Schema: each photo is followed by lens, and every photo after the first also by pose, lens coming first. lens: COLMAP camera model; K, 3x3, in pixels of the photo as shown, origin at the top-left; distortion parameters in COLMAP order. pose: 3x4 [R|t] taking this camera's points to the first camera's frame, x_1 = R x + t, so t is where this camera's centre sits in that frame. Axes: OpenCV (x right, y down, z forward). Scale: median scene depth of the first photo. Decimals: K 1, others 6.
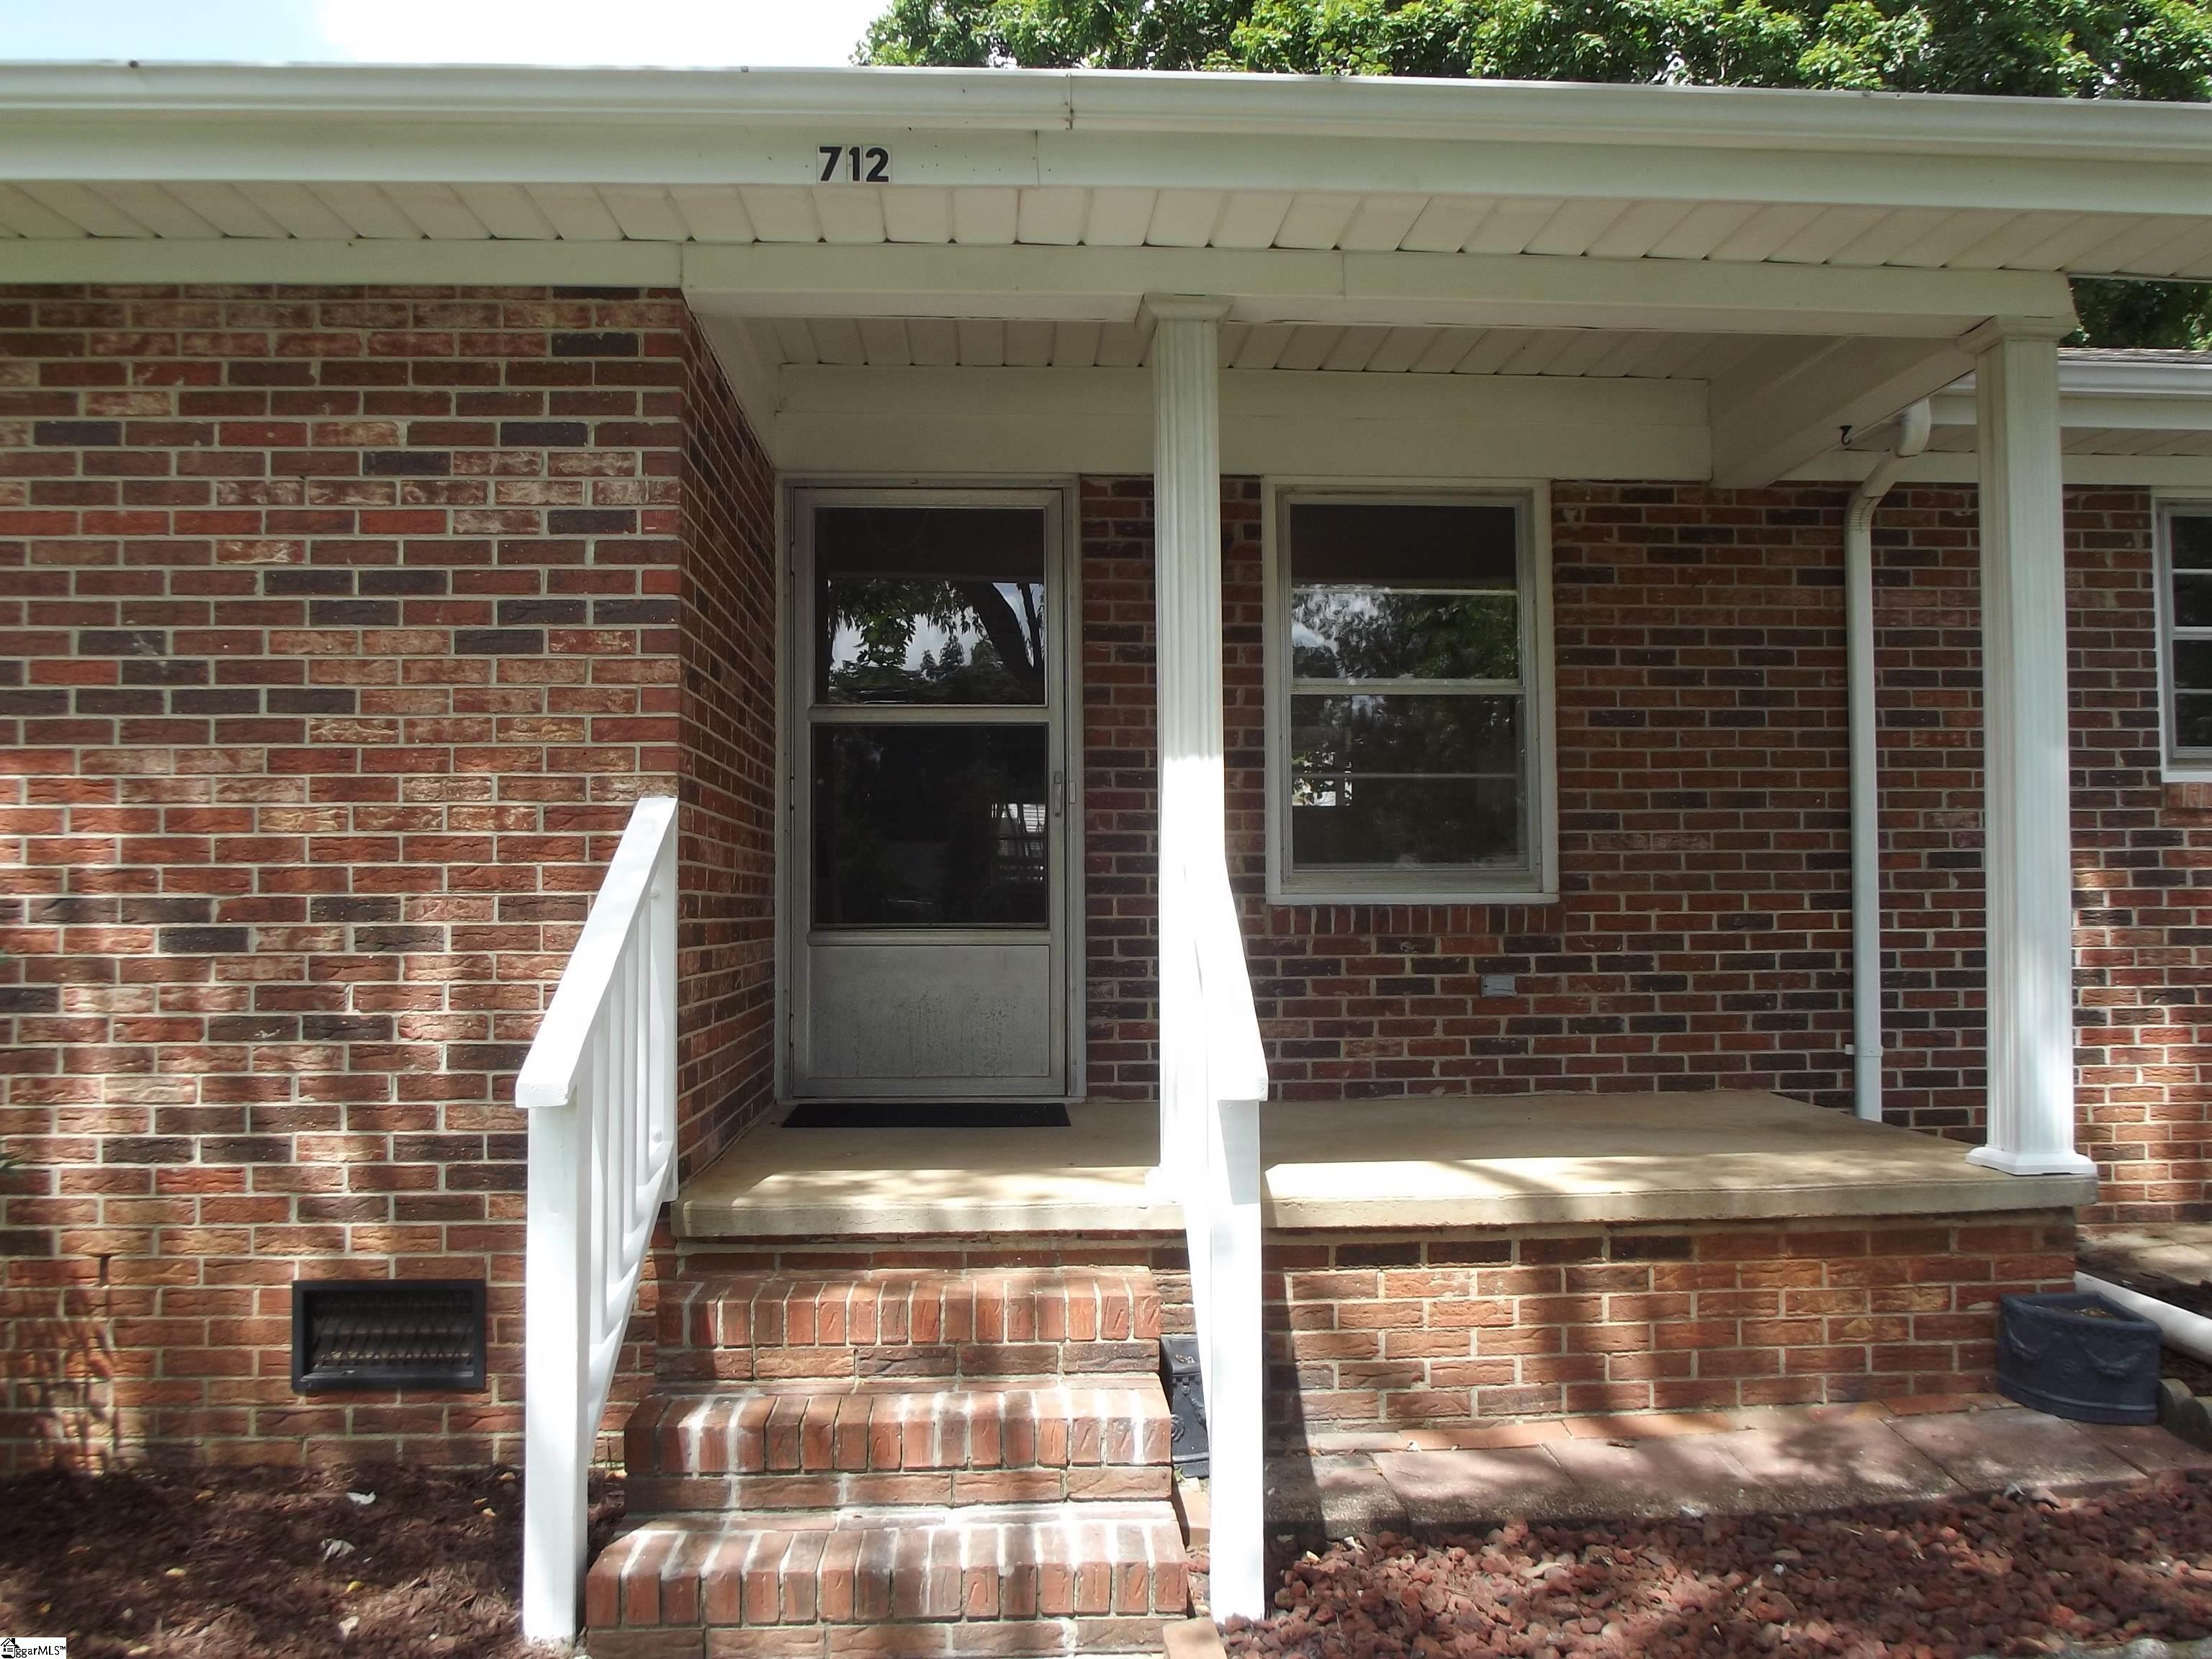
lens RADIAL K [[1818.8, 0, 1103.6], [0, 1818.8, 828.6], [0, 0, 1]] dist [-0.062469, 0.042934]
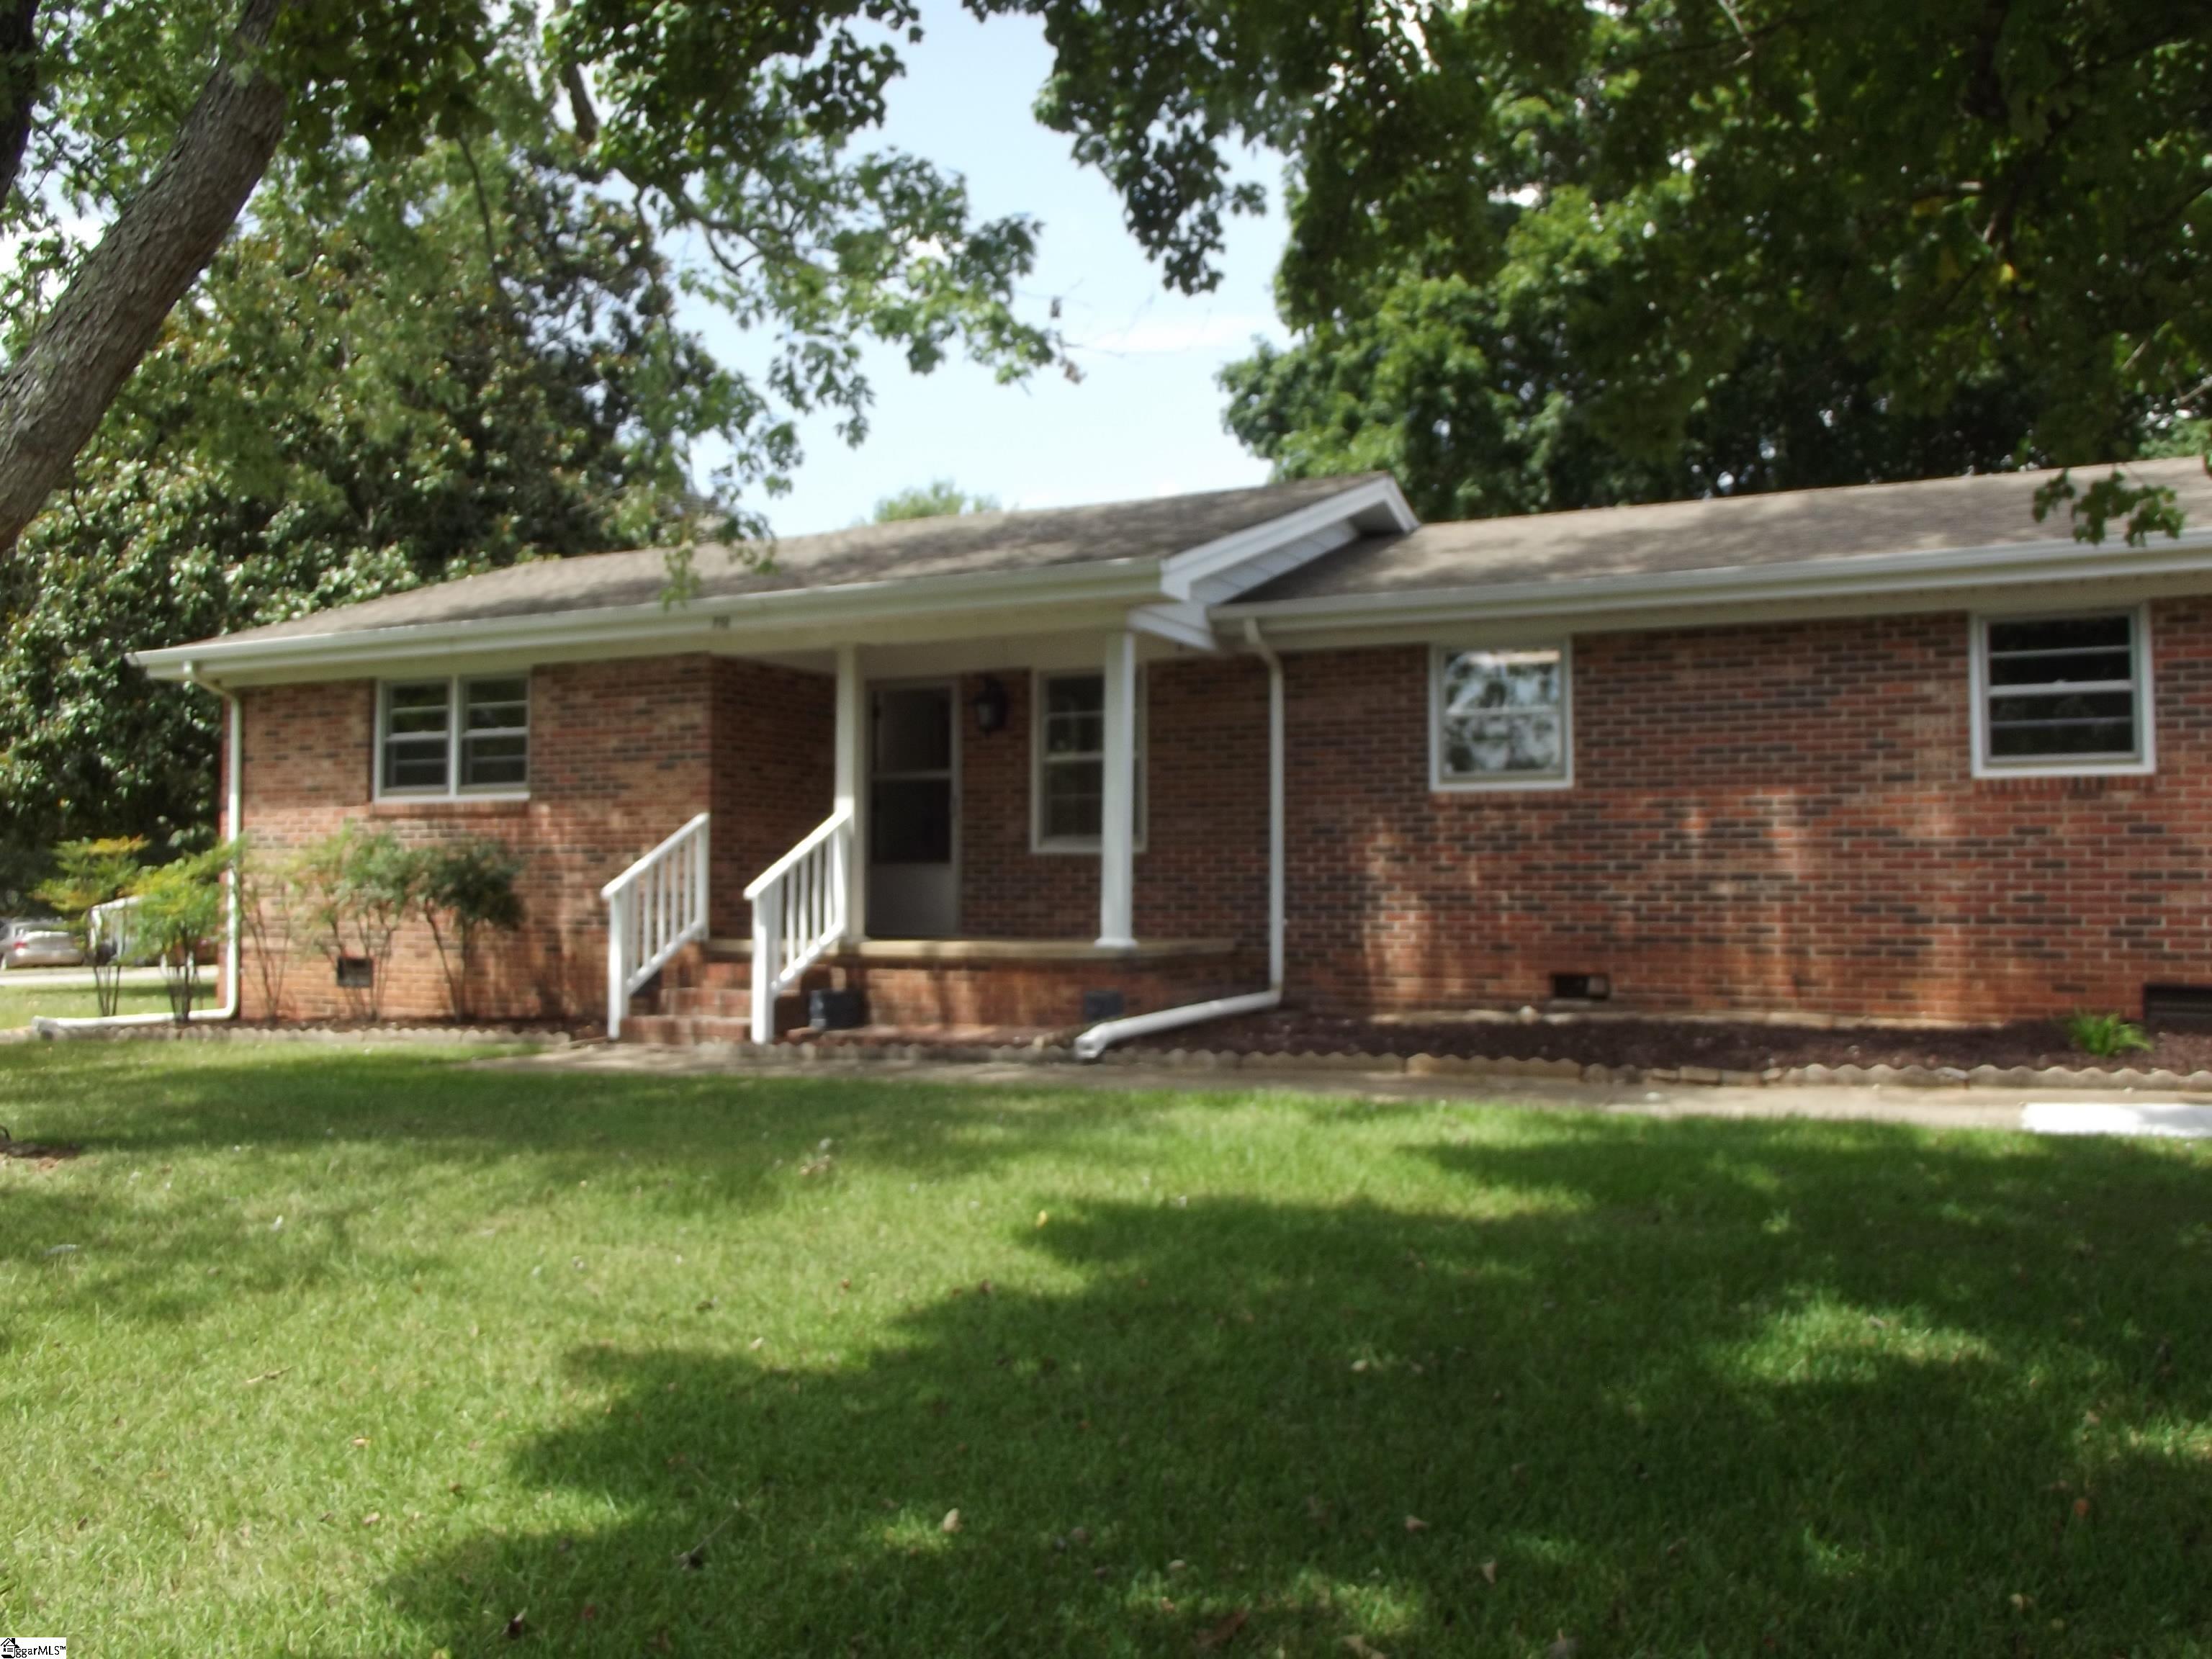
lens RADIAL K [[1818.8, 0, 1105.8], [0, 1818.8, 827.1], [0, 0, 1]] dist [-0.062469, 0.042934]
pose [[0.865823, -0.011479, -0.500219, 1.963487], [0.012355, 0.999922, -0.001562, 0.019807], [0.500198, -0.004828, 0.865898, -1.411295]]
